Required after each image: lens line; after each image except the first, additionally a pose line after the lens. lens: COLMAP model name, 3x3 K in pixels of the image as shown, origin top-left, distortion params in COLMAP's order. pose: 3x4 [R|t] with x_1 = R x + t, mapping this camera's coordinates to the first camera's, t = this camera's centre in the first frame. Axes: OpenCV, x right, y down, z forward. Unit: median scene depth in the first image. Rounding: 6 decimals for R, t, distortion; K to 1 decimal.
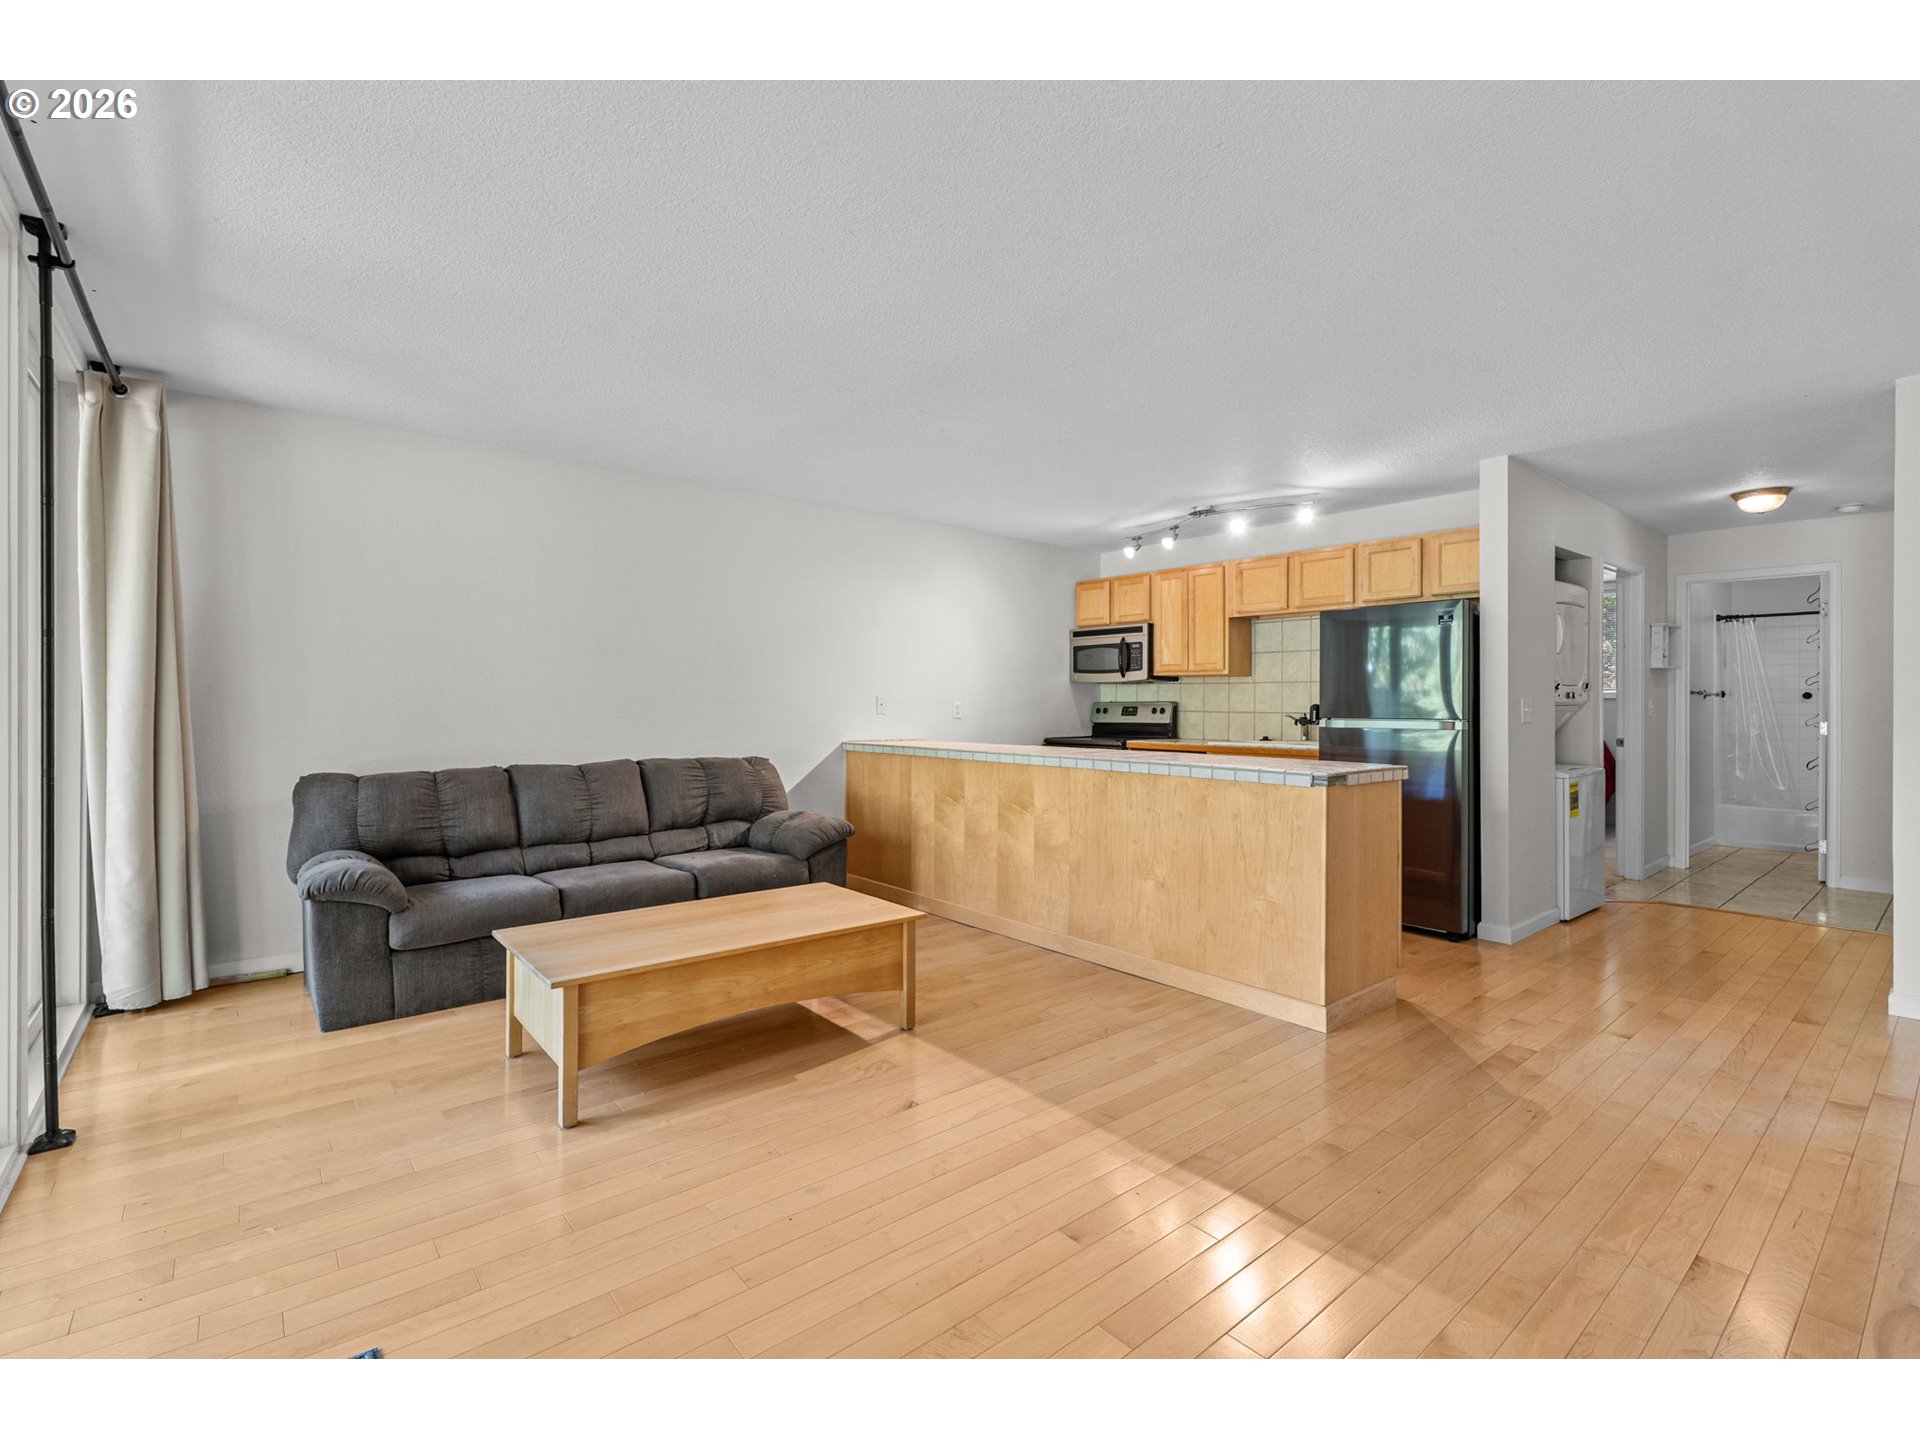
lens RADIAL K [[857.5, 0, 947.0], [0, 857.5, 698.2], [0, 0, 1]] dist [0.005758, -0.003292]
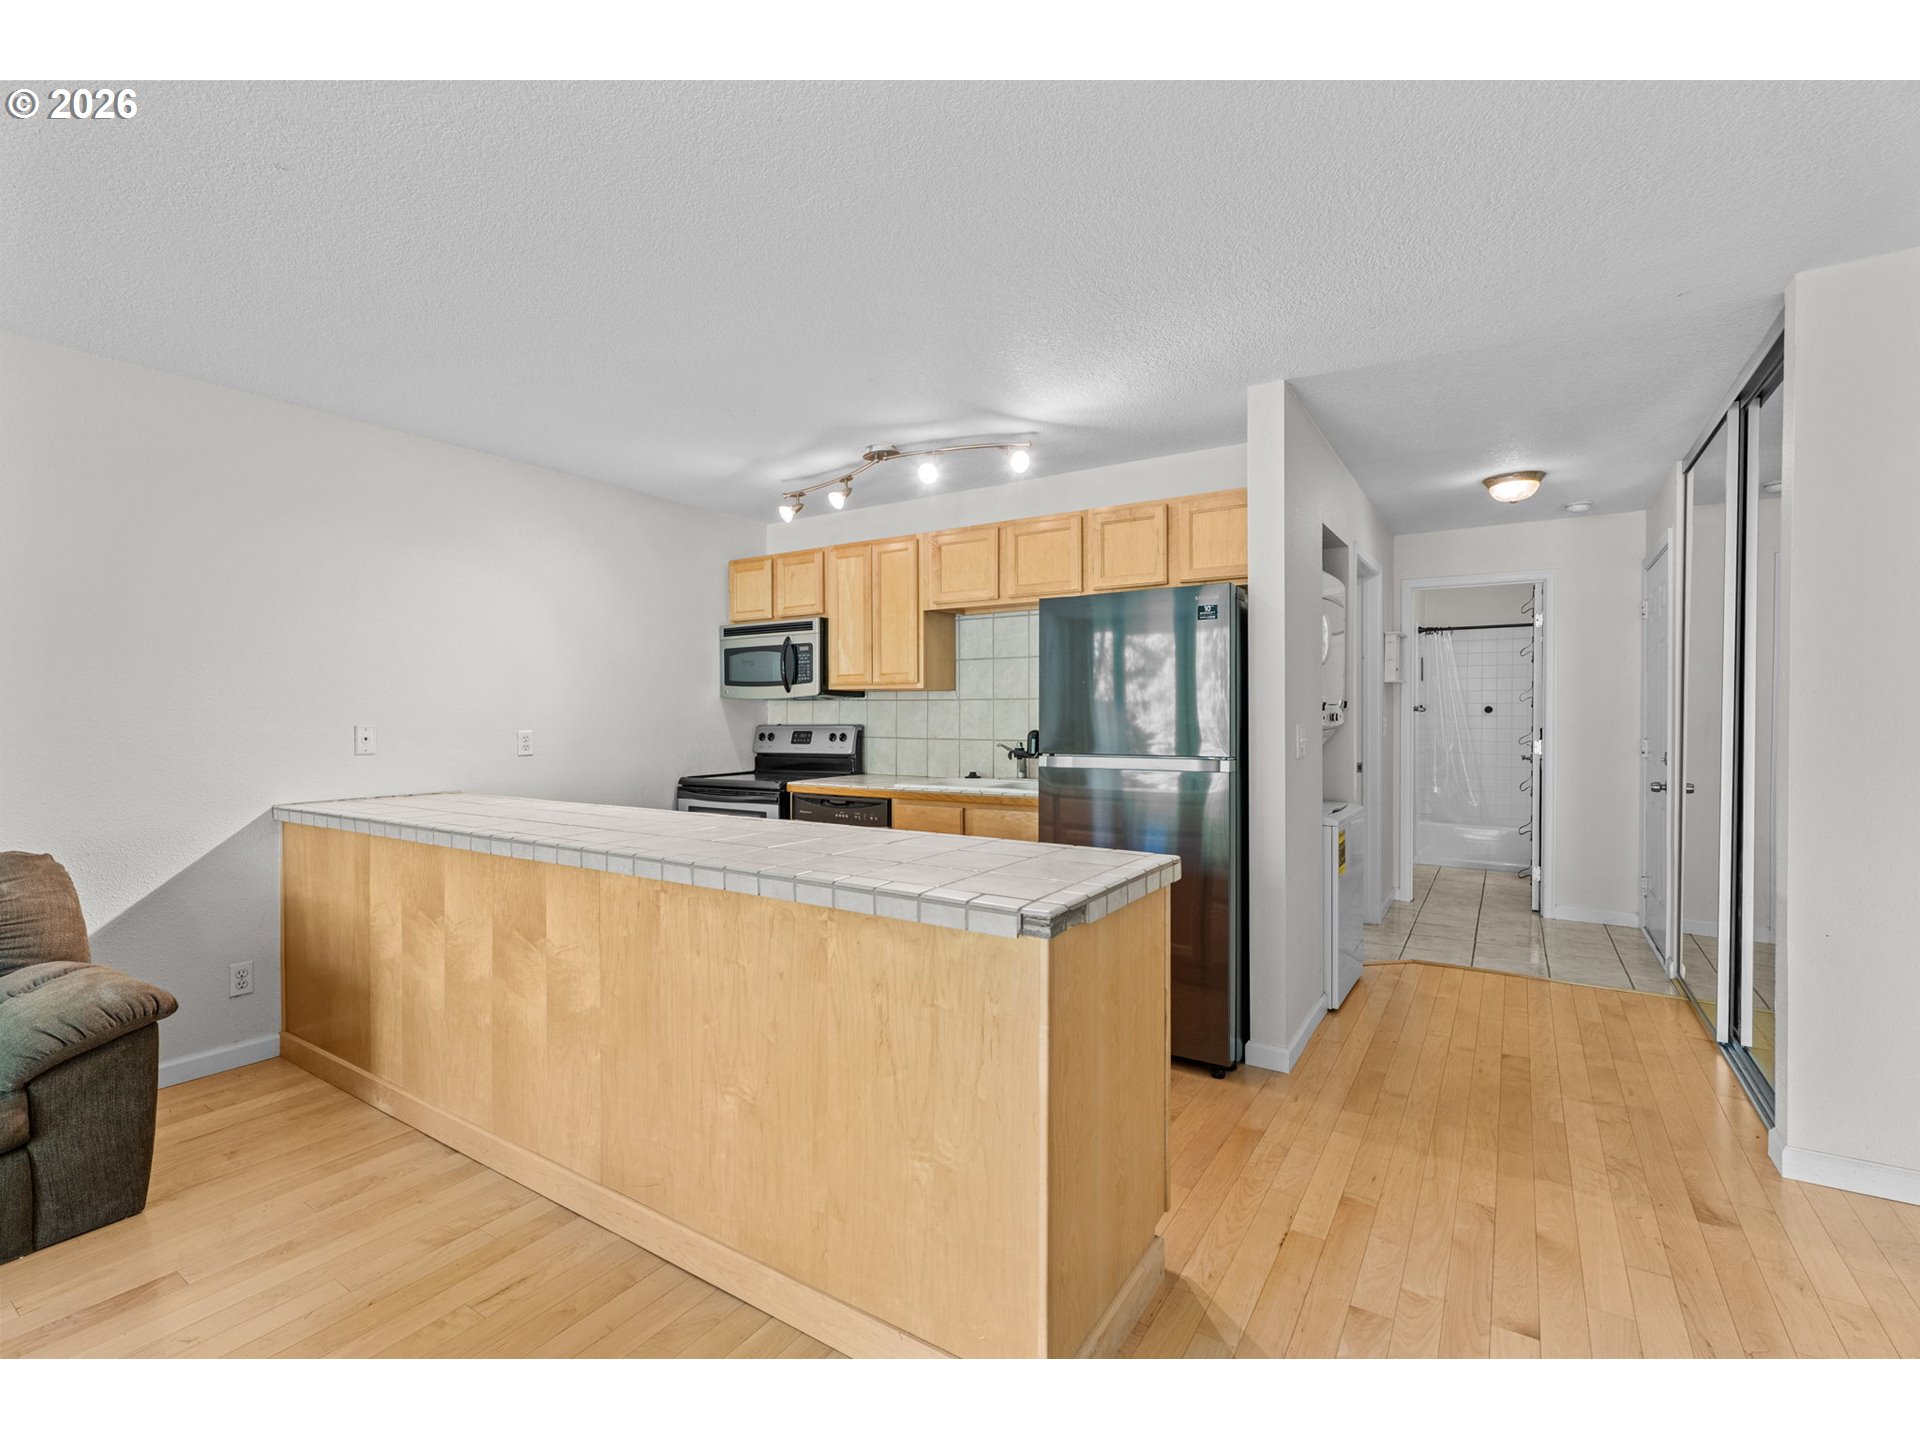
lens RADIAL K [[857.5, 0, 955.3], [0, 857.5, 719.2], [0, 0, 1]] dist [0.005758, -0.003292]
pose [[0.952749, -0.009365, 0.303615, 0.130299], [0.005439, 0.999890, 0.013775, -0.011469], [-0.303711, -0.011473, 0.952695, 0.294184]]
